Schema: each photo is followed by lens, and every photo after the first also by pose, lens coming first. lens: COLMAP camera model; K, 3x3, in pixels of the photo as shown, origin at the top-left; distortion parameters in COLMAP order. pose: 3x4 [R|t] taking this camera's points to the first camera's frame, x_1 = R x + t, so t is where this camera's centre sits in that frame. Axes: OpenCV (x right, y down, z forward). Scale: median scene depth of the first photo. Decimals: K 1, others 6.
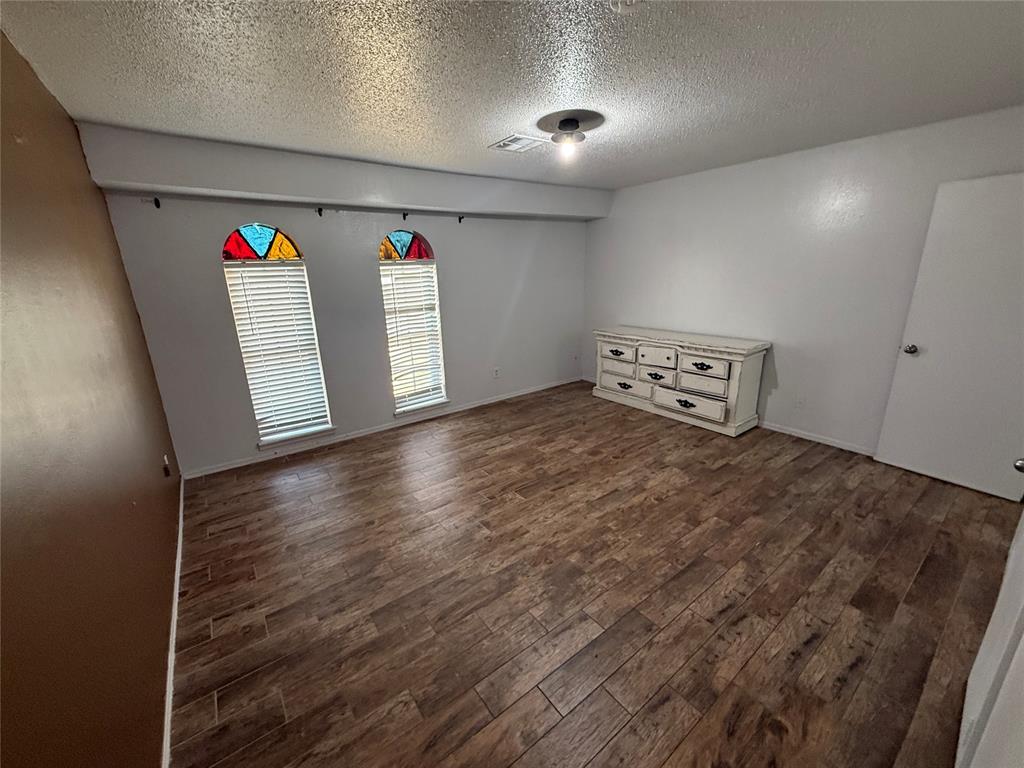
lens RADIAL K [[407.7, 0, 509.9], [0, 407.7, 383.3], [0, 0, 1]] dist [-0.001903, 0.000240]
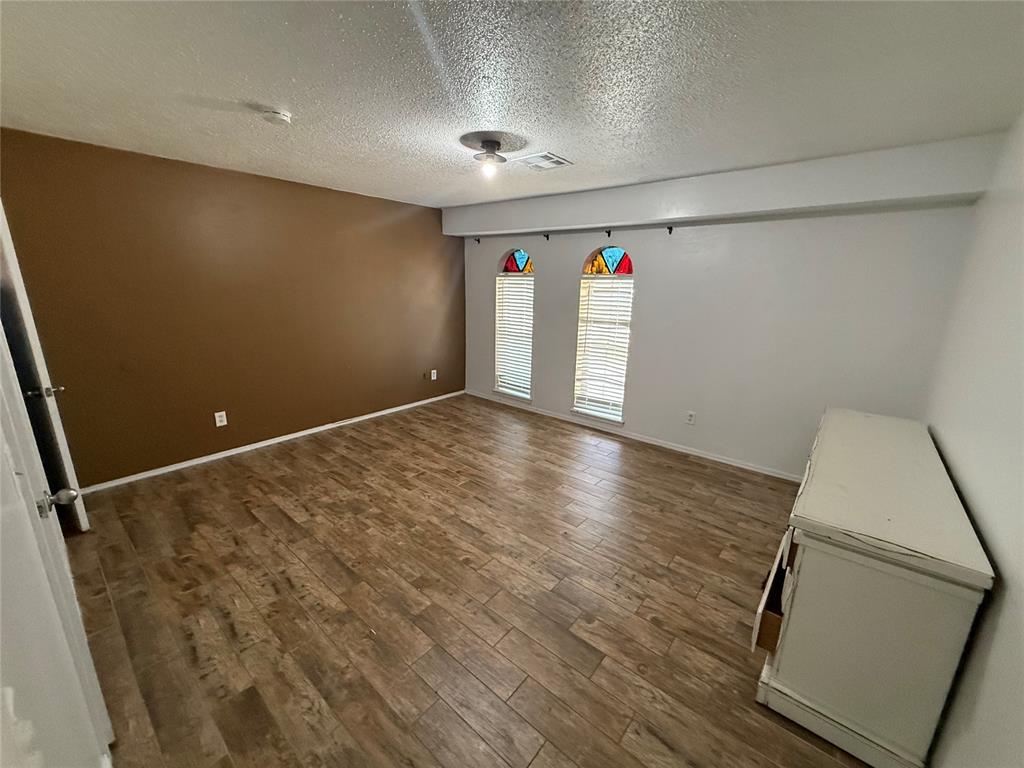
lens RADIAL K [[407.7, 0, 510.9], [0, 407.7, 384.2], [0, 0, 1]] dist [-0.001903, 0.000240]
pose [[0.232829, 0.272155, -0.933661, 1.256428], [-0.291376, 0.935464, 0.200020, -0.296502], [0.927842, 0.225476, 0.297103, 0.877319]]
